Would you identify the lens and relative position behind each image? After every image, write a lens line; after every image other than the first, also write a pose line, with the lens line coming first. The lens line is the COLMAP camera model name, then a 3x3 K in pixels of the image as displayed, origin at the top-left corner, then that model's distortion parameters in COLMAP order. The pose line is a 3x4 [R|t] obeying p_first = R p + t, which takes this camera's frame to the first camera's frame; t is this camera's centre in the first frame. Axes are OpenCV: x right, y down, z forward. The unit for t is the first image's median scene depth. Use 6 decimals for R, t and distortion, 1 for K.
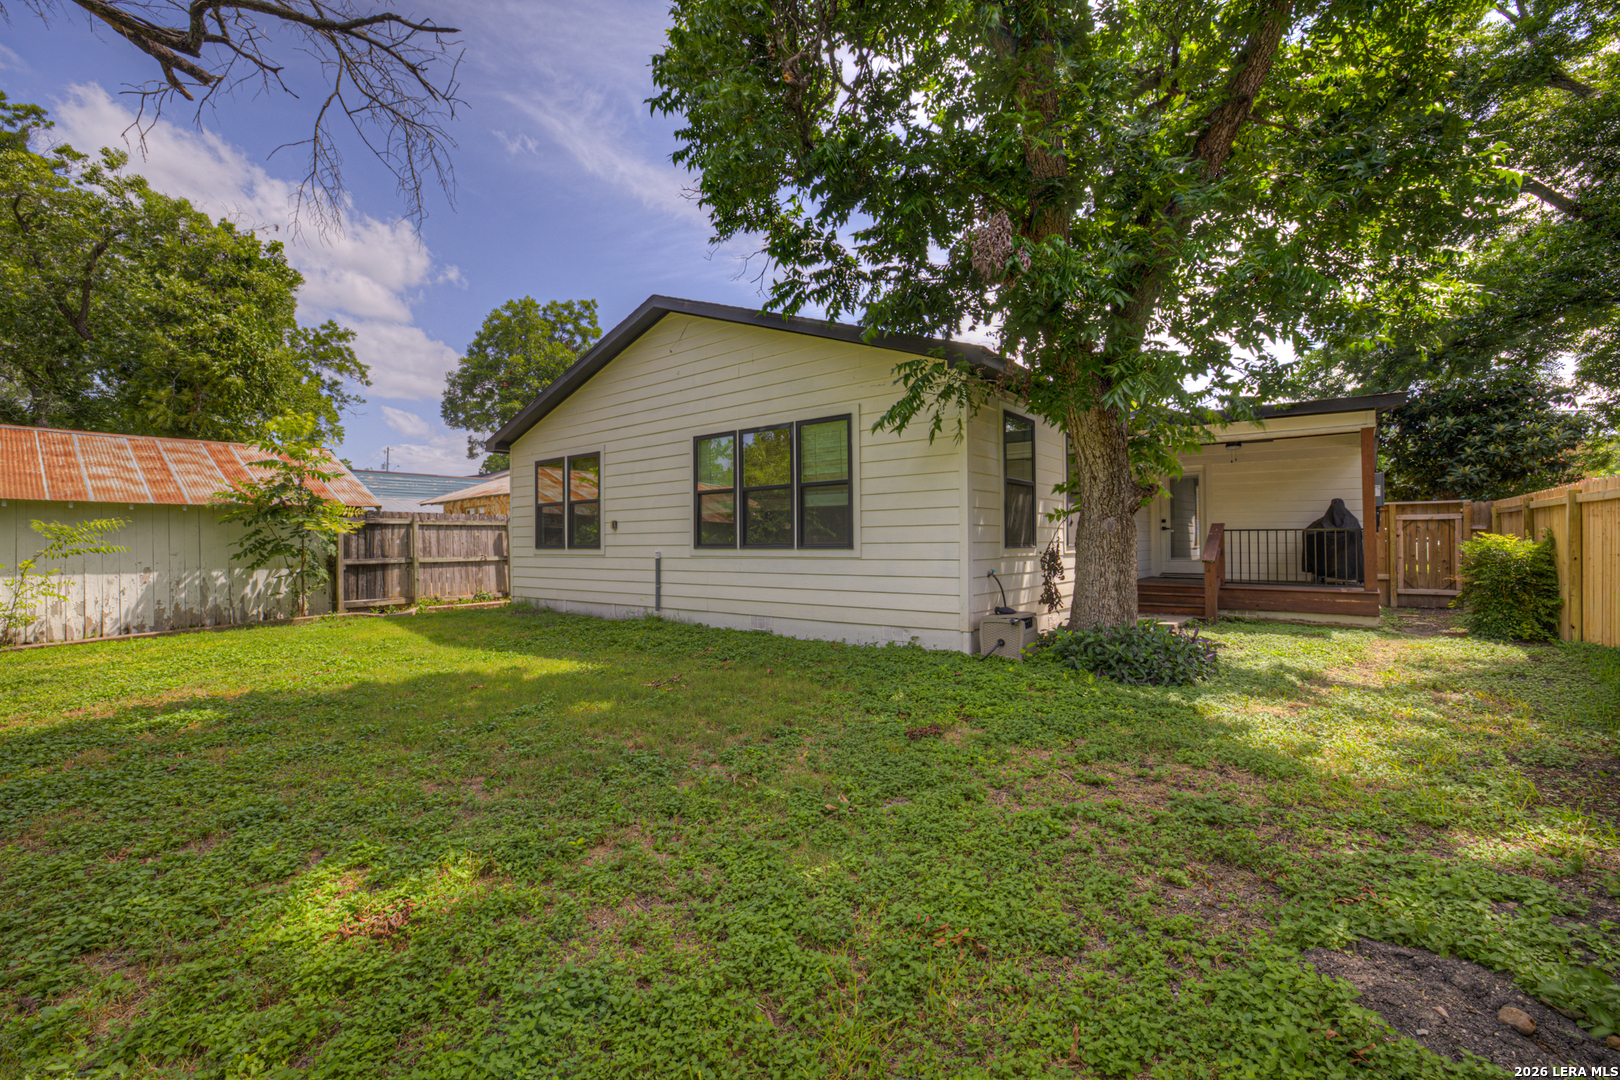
lens RADIAL K [[691.9, 0, 804.6], [0, 691.9, 540.0], [0, 0, 1]] dist [-0.053407, 0.020227]
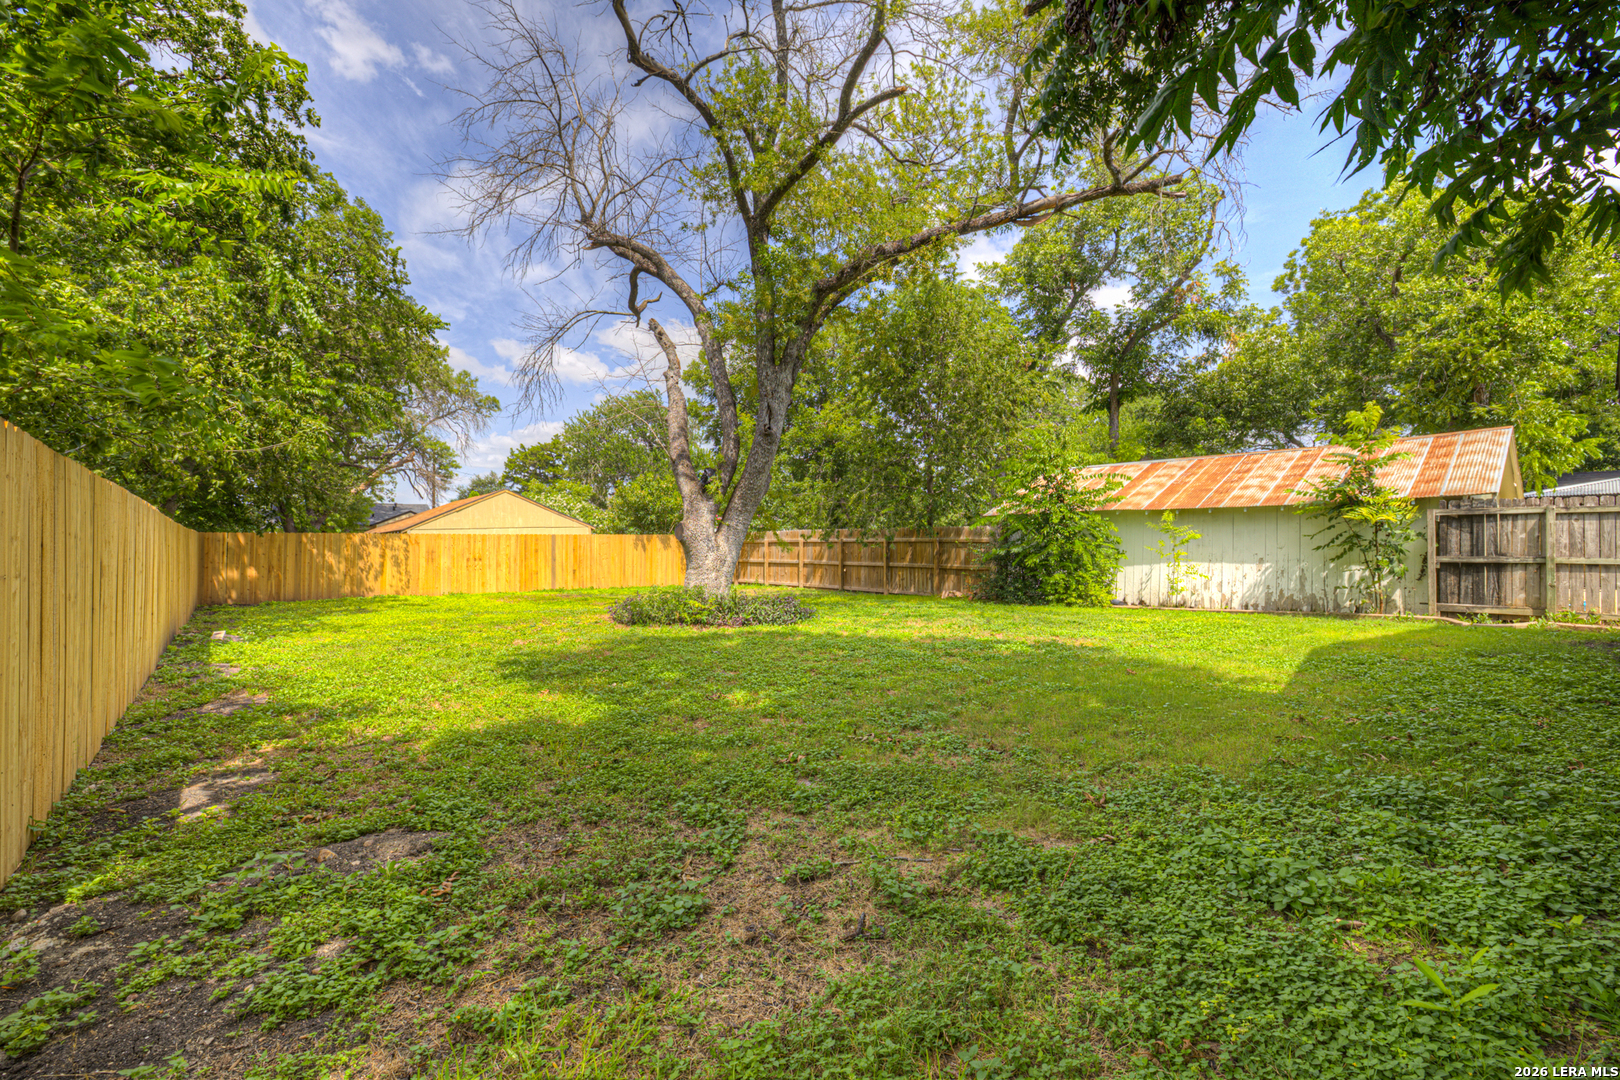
lens RADIAL K [[691.9, 0, 804.6], [0, 691.9, 540.0], [0, 0, 1]] dist [-0.053407, 0.020227]
pose [[-0.190976, 0.002281, -0.981592, 0.344562], [0.005600, 0.999984, 0.001234, 0.001413], [0.981579, -0.005261, -0.190986, 0.349486]]
